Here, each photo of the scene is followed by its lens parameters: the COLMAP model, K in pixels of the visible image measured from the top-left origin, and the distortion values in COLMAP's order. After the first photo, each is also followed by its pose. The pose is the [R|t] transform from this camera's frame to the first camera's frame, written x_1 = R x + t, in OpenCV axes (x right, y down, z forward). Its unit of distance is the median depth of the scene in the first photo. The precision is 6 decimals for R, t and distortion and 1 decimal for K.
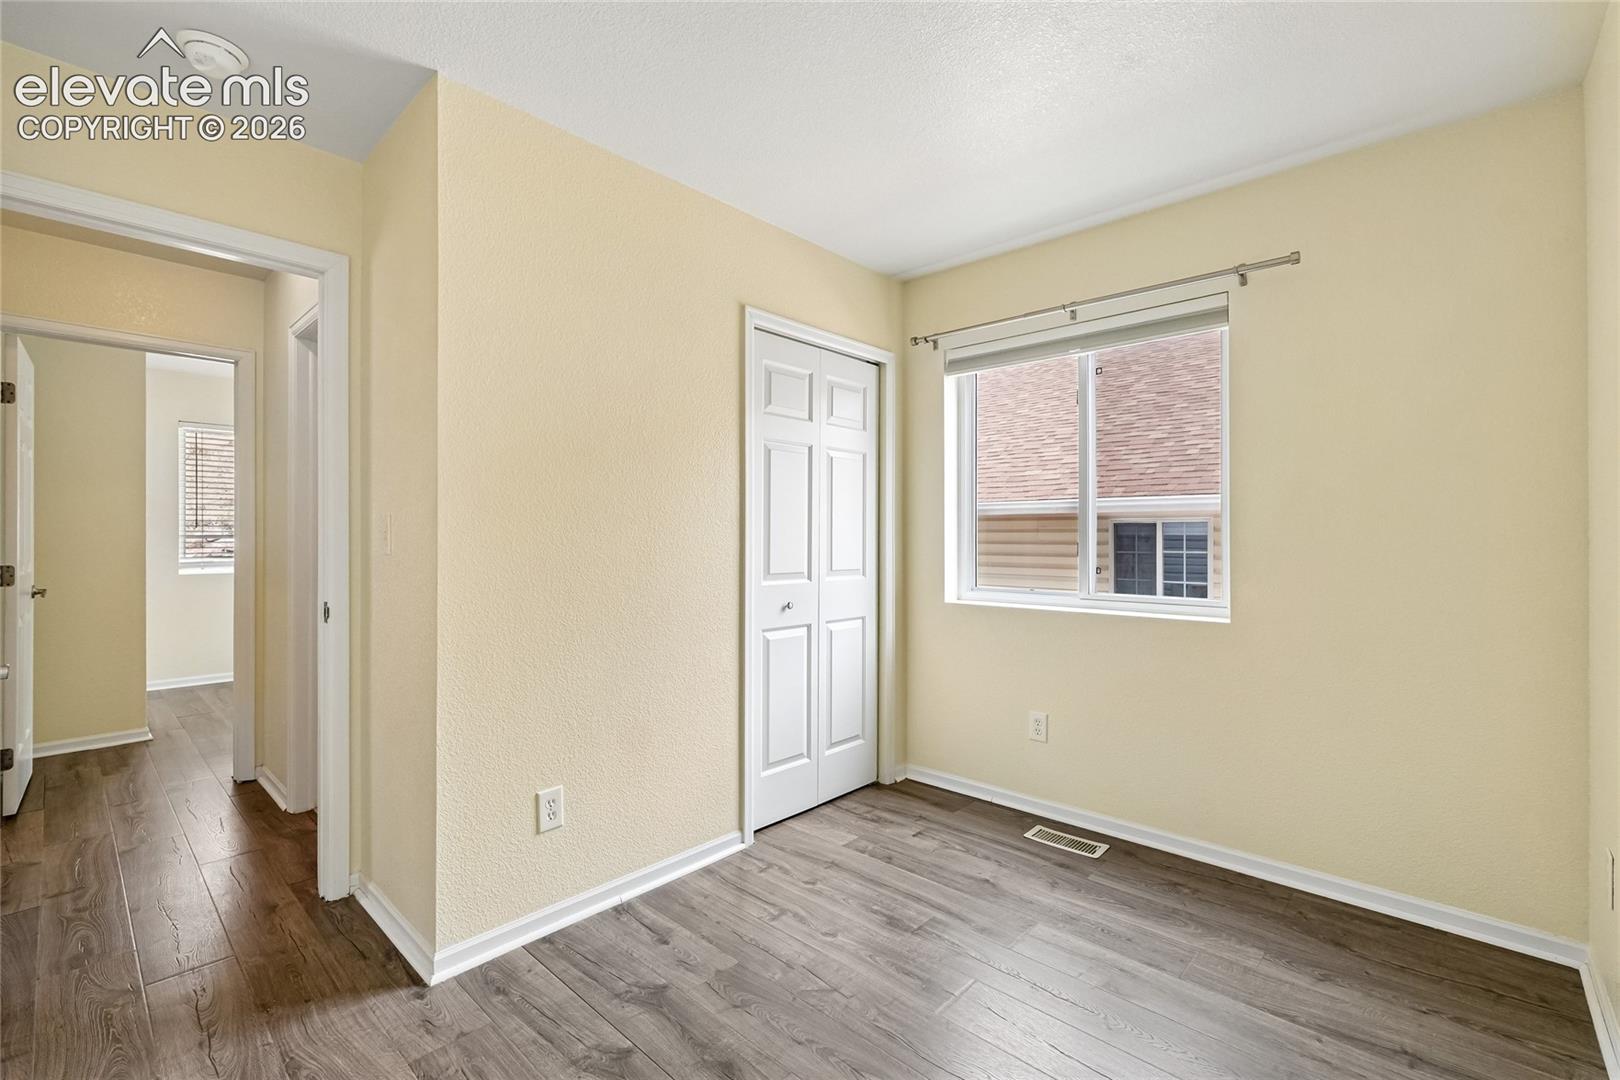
lens RADIAL K [[704.1, 0, 818.0], [0, 704.1, 534.5], [0, 0, 1]] dist [0.002523, 0.001135]
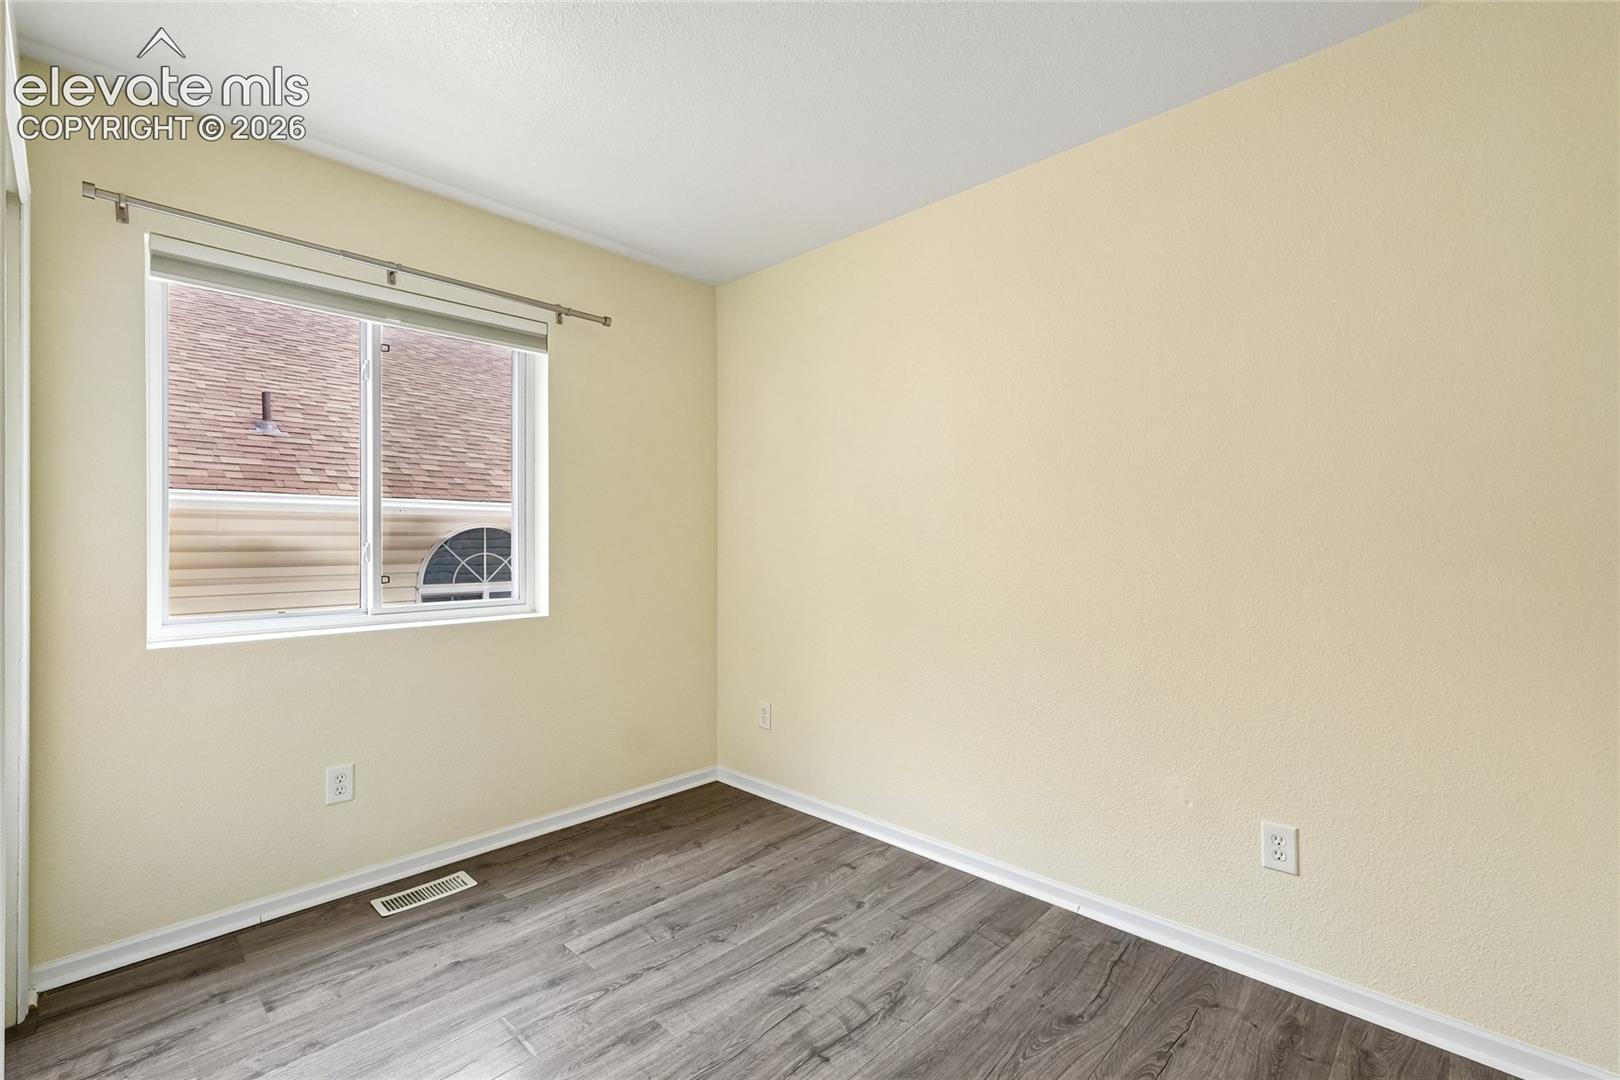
lens RADIAL K [[704.1, 0, 818.0], [0, 704.1, 534.5], [0, 0, 1]] dist [0.002523, 0.001135]
pose [[0.024915, 0.004457, 0.999680, -0.517290], [-0.001984, 0.999988, -0.004409, -0.000753], [-0.999688, -0.001874, 0.024923, 0.514350]]
